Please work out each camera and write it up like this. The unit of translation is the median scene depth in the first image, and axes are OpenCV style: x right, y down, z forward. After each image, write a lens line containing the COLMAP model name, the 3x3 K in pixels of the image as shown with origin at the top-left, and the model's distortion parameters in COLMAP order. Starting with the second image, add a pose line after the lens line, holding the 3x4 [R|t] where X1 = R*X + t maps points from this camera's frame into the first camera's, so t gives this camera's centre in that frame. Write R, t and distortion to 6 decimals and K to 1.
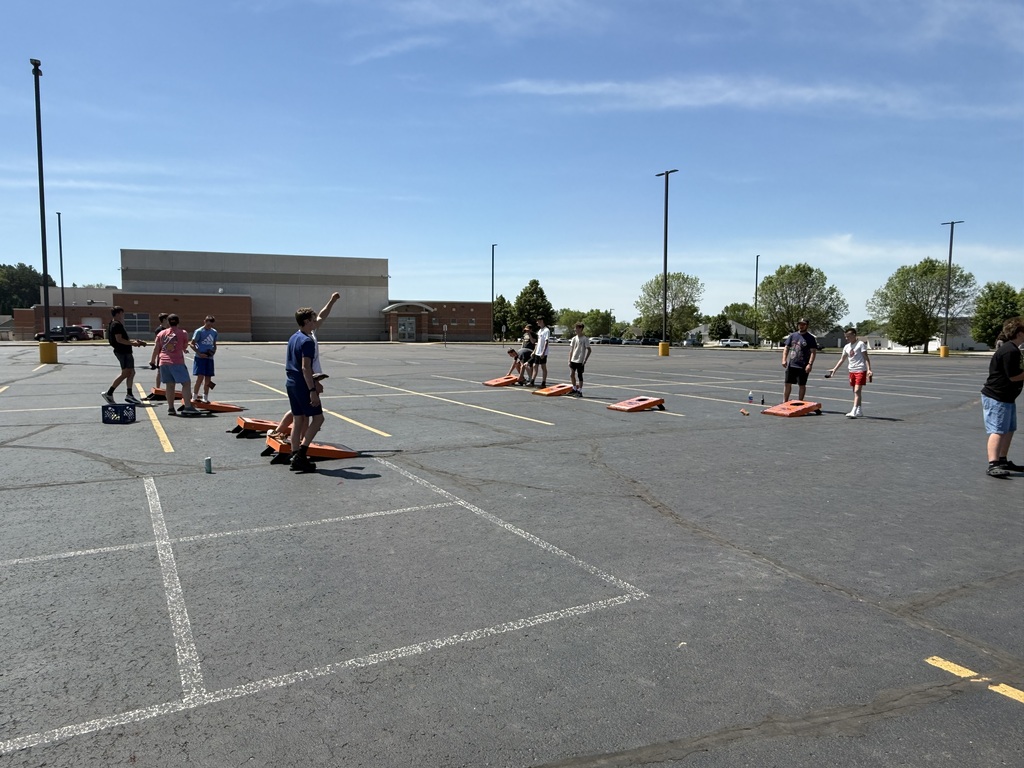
lens RADIAL K [[687.1, 0, 509.7], [0, 687.1, 383.1], [0, 0, 1]] dist [0.004524, -0.001933]
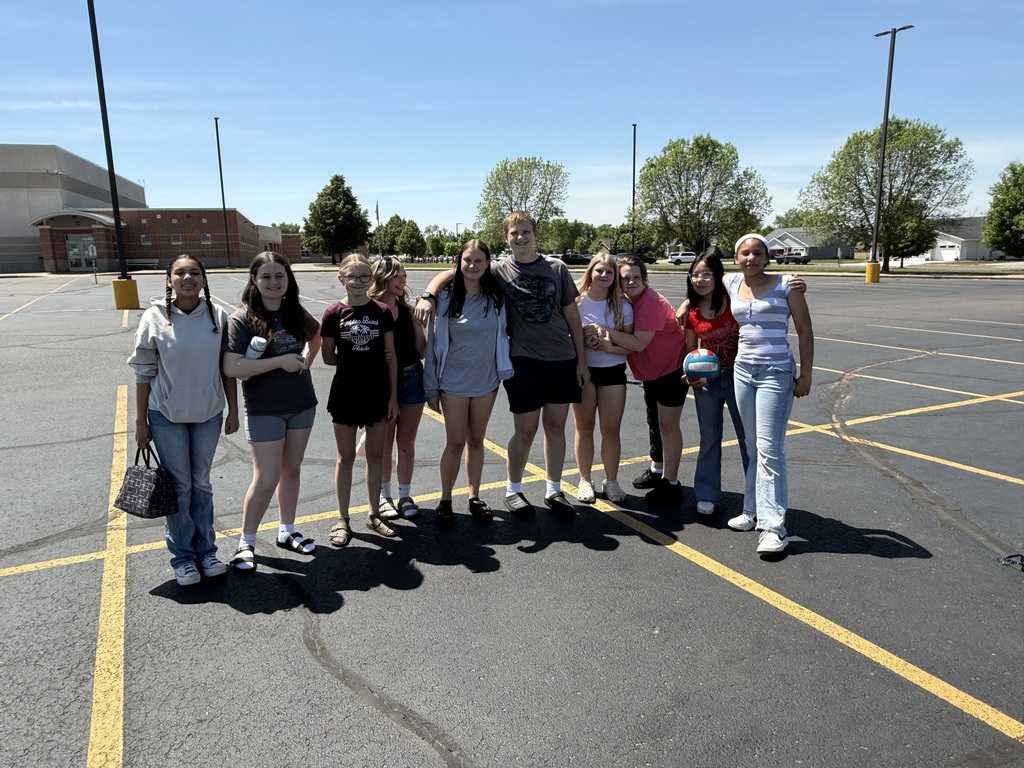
lens RADIAL K [[715.6, 0, 513.7], [0, 715.6, 386.6], [0, 0, 1]] dist [0.005928, 0.001293]
pose [[0.998972, -0.018064, -0.041572, 0.252317], [0.022616, 0.993476, 0.111775, -0.015448], [0.039282, -0.112601, 0.992864, 0.269629]]
